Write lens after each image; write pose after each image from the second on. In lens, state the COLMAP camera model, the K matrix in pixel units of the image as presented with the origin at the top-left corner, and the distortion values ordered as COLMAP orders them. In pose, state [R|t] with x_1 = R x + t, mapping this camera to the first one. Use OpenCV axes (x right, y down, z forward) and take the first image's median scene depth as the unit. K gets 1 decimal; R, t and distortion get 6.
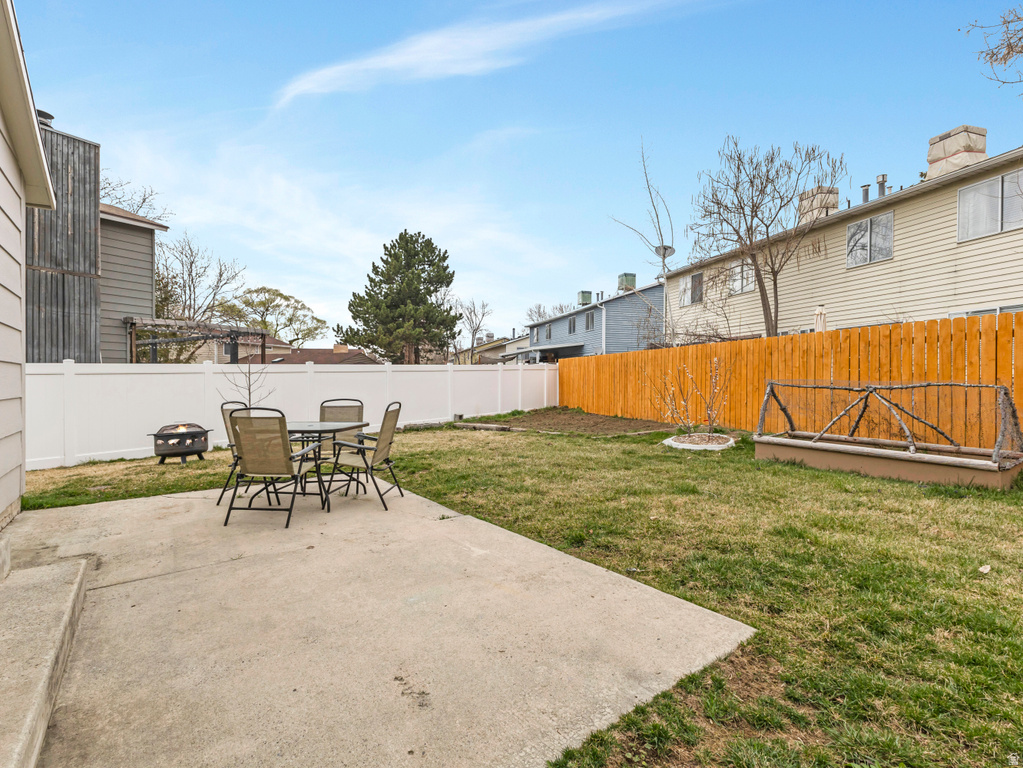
lens RADIAL K [[505.6, 0, 508.7], [0, 505.6, 381.3], [0, 0, 1]] dist [0.000988, 0.000366]
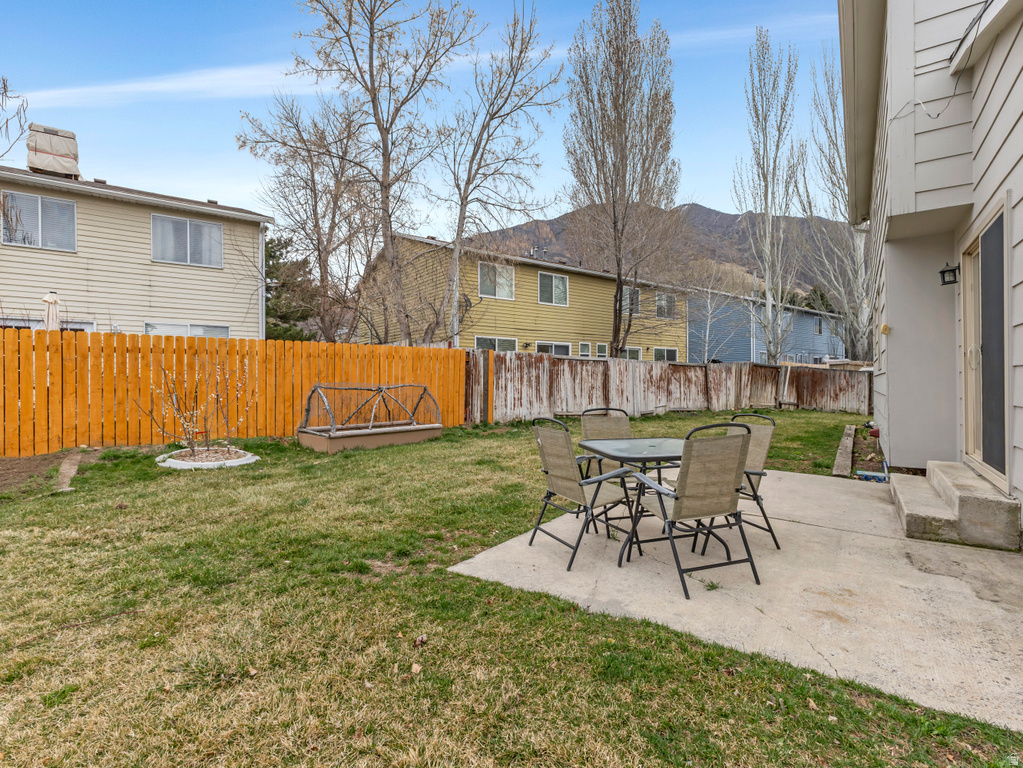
lens RADIAL K [[505.6, 0, 508.7], [0, 505.6, 381.3], [0, 0, 1]] dist [0.000988, 0.000366]
pose [[-0.356125, -0.004047, 0.934429, -0.847367], [0.003812, 0.999976, 0.005784, -0.016417], [-0.934430, 0.005622, -0.356101, 1.222050]]
